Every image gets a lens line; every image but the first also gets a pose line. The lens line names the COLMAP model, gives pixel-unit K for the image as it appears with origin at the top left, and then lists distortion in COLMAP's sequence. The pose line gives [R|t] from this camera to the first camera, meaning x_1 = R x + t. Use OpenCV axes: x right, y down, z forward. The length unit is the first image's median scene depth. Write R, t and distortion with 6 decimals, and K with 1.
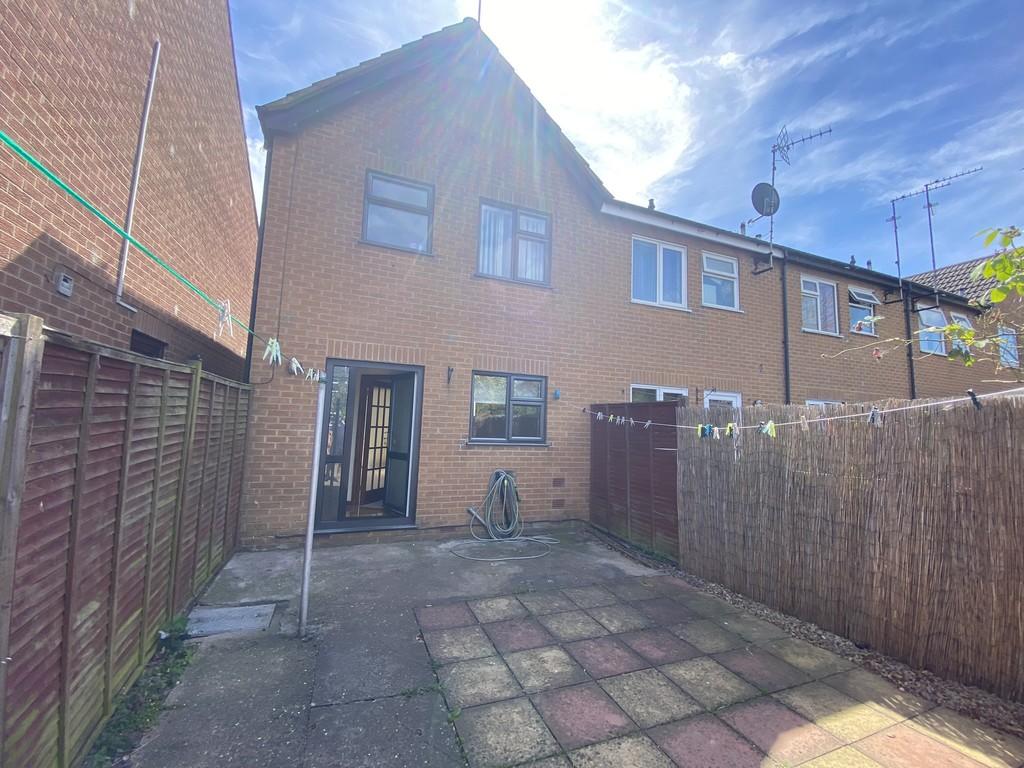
lens RADIAL K [[410.1, 0, 512.0], [0, 410.1, 384.0], [0, 0, 1]] dist [0.001438, -0.015586]
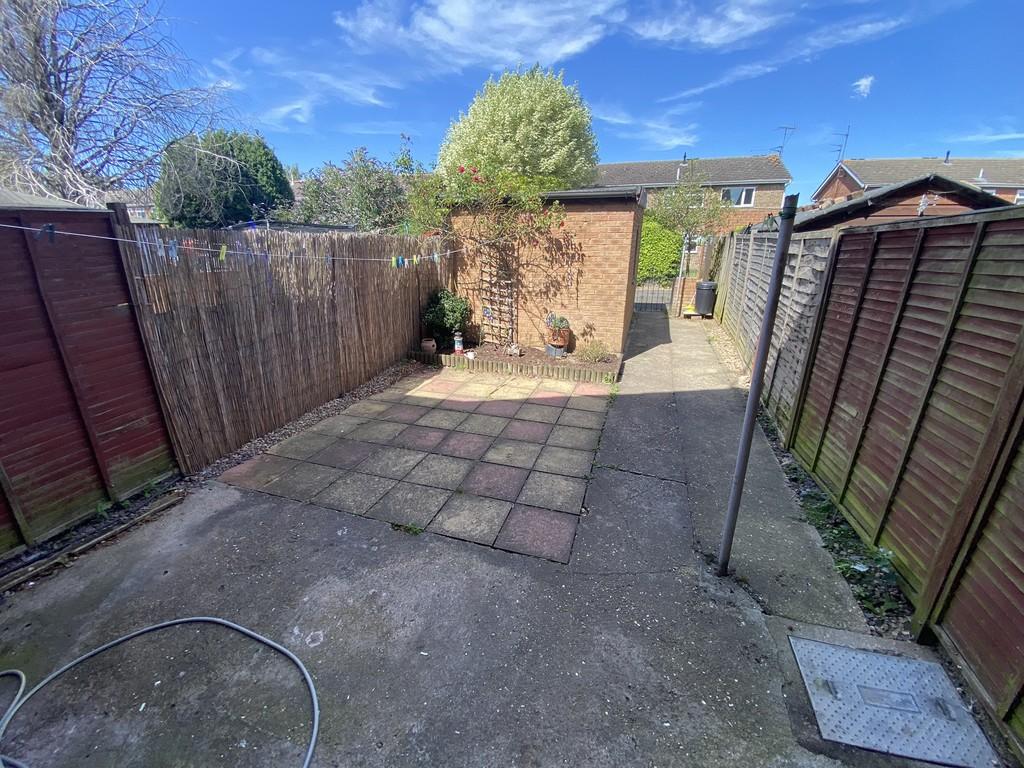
lens RADIAL K [[410.1, 0, 512.0], [0, 410.1, 384.0], [0, 0, 1]] dist [0.001438, -0.015586]
pose [[-0.776142, -0.235373, 0.584981, -0.510172], [-0.090210, 0.959625, 0.266425, 0.097168], [-0.624072, 0.154013, -0.766038, 1.573704]]
